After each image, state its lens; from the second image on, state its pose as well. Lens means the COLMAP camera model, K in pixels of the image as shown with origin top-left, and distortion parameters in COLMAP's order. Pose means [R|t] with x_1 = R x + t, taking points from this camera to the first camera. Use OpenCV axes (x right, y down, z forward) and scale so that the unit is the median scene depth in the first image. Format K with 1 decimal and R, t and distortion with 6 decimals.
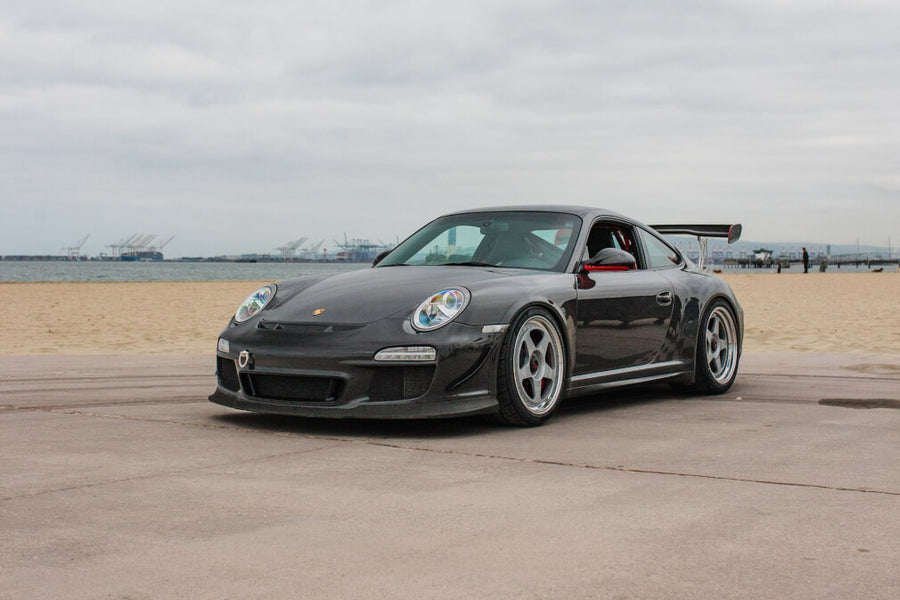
lens RADIAL K [[1368.4, 0, 450.5], [0, 1368.4, 299.4], [0, 0, 1]] dist [-0.034545, 0.000000]
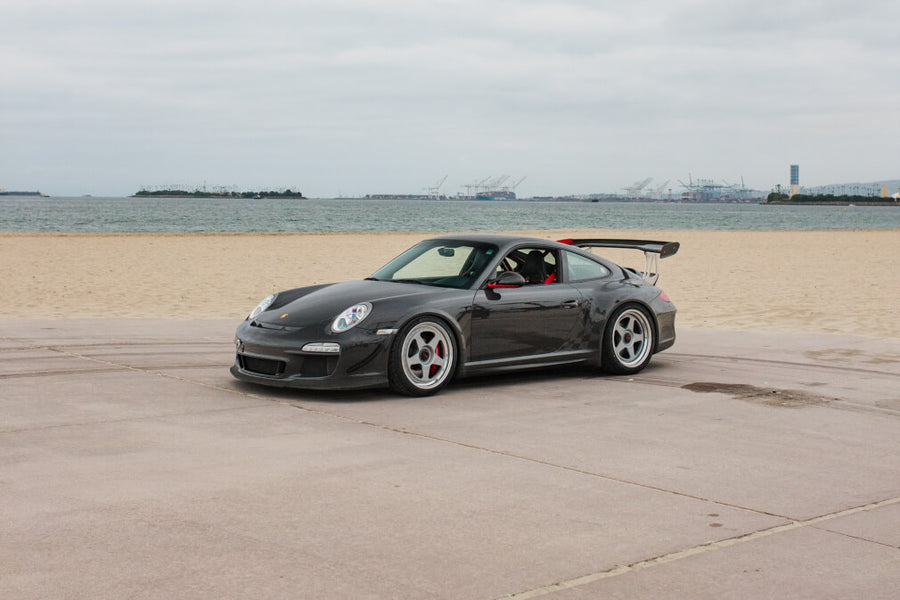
lens RADIAL K [[1368.4, 0, 449.0], [0, 1368.4, 299.0], [0, 0, 1]] dist [-0.034545, 0.000000]
pose [[0.955722, 0.028552, -0.292883, 0.408313], [-0.012495, 0.998322, 0.056550, -0.076521], [0.294006, -0.050386, 0.954475, -0.316893]]
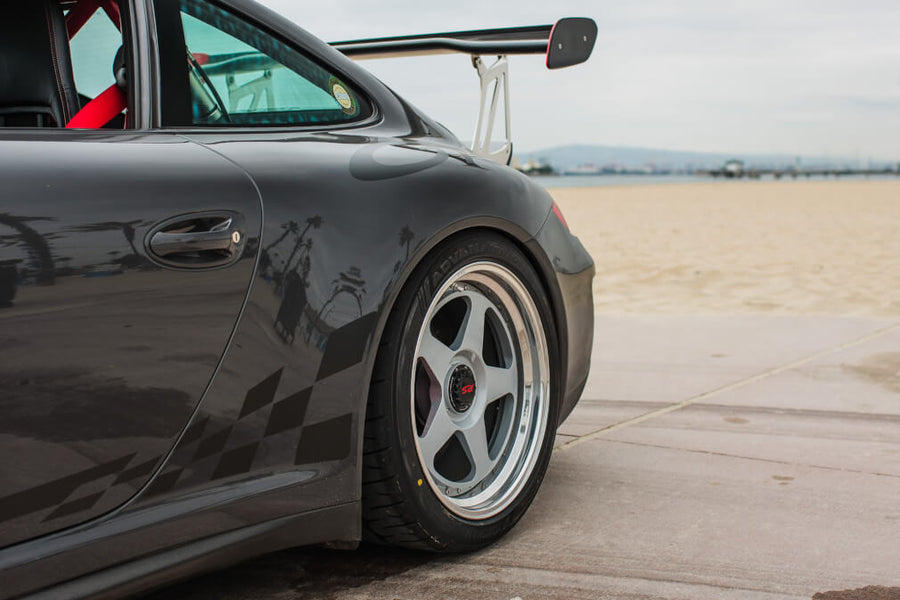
lens RADIAL K [[1195.8, 0, 448.5], [0, 1195.8, 297.7], [0, 0, 1]] dist [0.006141, 0.000000]
pose [[0.999935, 0.001828, -0.011268, 0.189067], [-0.000972, 0.997144, 0.075514, -0.006822], [0.011374, -0.075498, 0.997081, 0.722016]]
